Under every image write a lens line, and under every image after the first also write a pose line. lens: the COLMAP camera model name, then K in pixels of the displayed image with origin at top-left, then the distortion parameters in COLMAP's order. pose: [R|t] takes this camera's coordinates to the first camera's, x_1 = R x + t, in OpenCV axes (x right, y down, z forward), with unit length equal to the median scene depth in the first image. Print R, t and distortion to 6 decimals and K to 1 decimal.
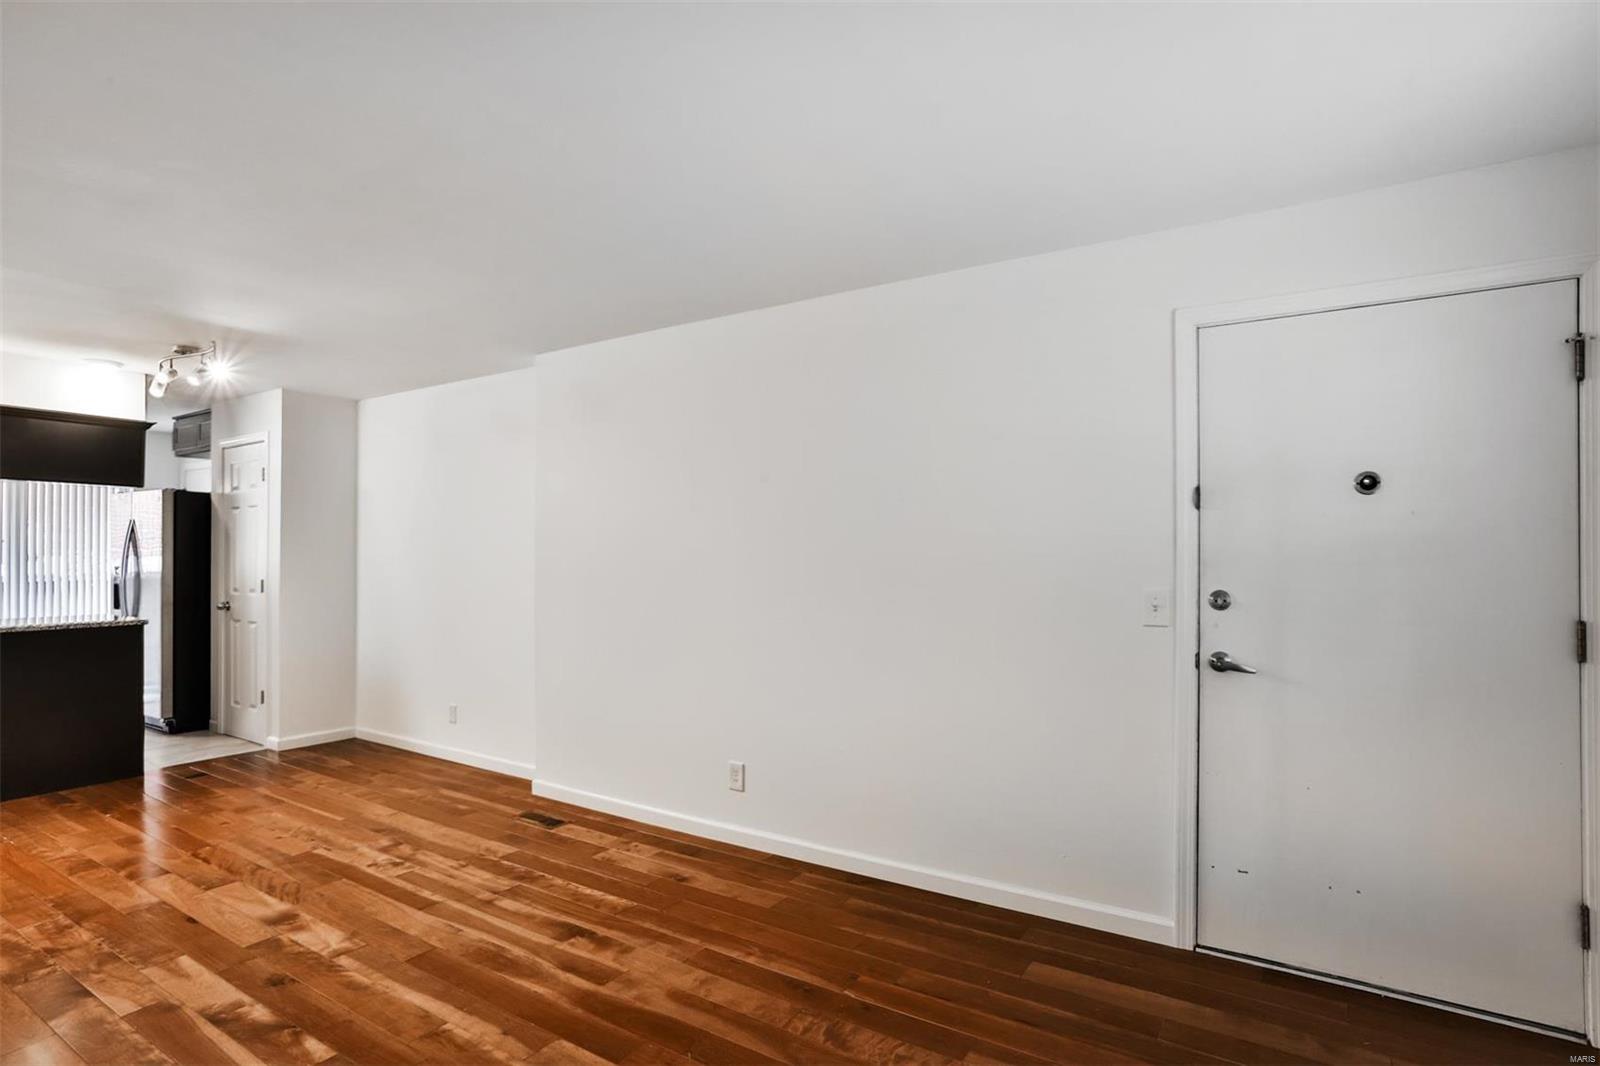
lens RADIAL K [[838.0, 0, 754.1], [0, 838.0, 557.7], [0, 0, 1]] dist [-0.016823, 0.014765]
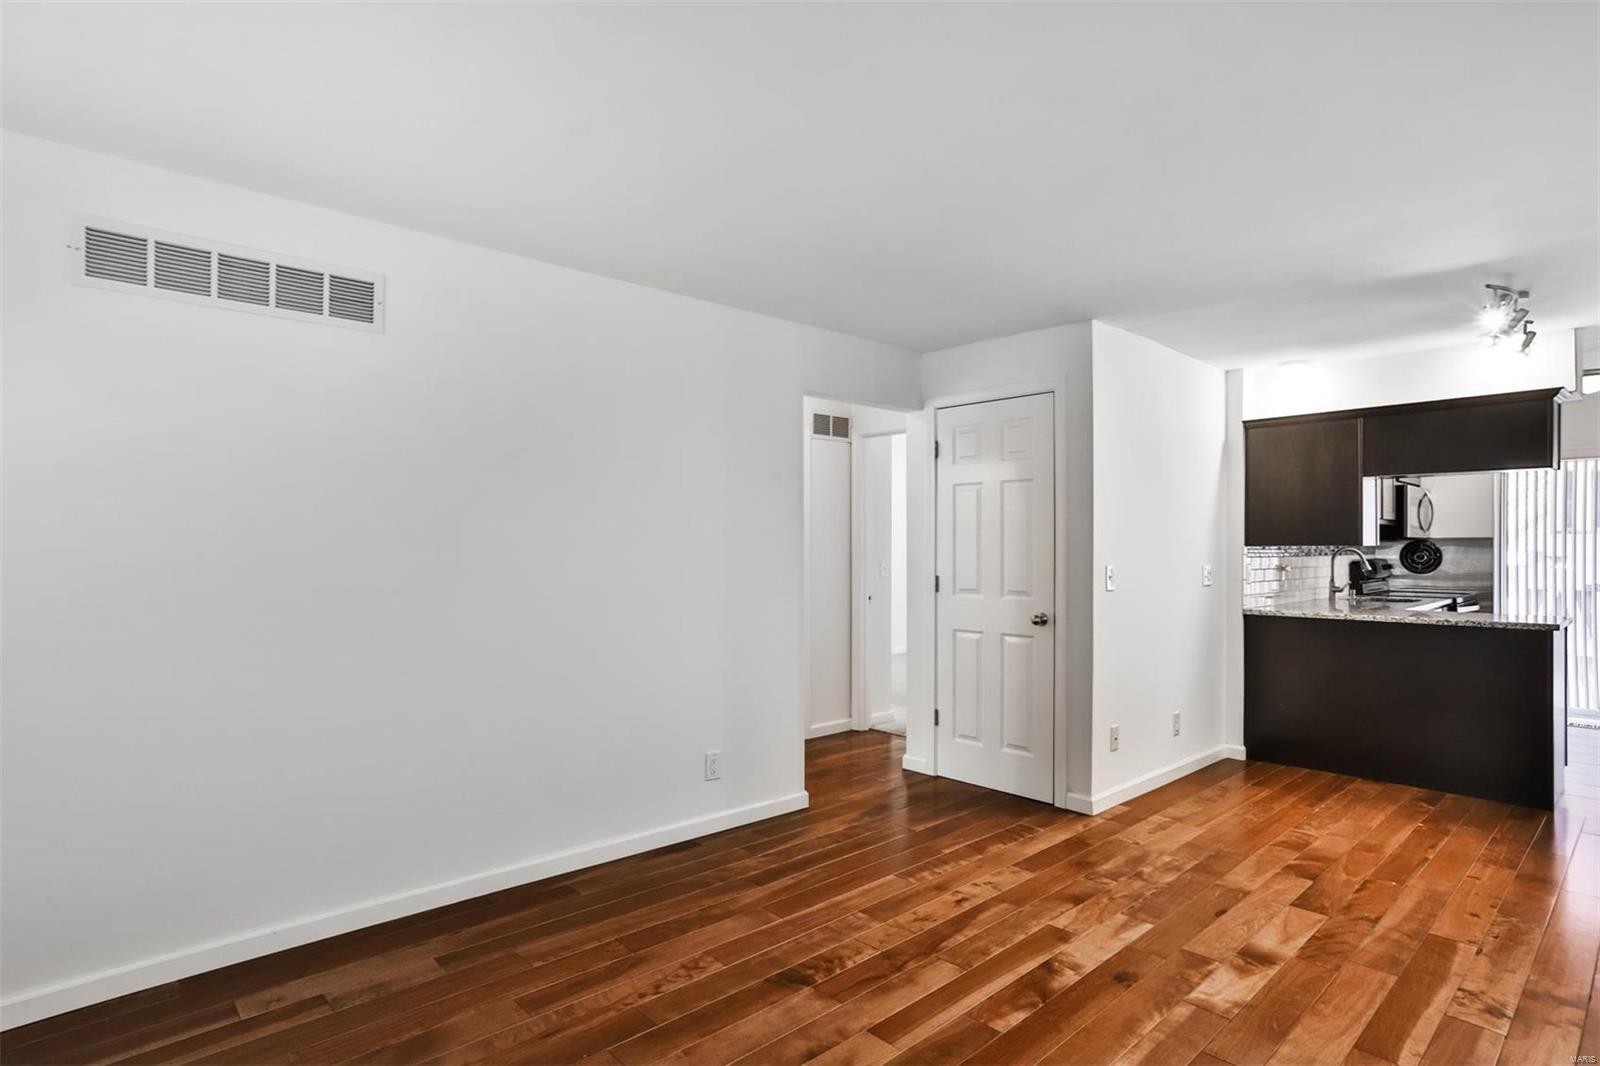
lens RADIAL K [[838.0, 0, 798.3], [0, 838.0, 539.6], [0, 0, 1]] dist [-0.016823, 0.014765]
pose [[-0.217900, -0.010238, -0.975917, 0.404058], [-0.002412, 0.999948, -0.009952, -0.002011], [0.975968, 0.000186, -0.217914, 0.698469]]
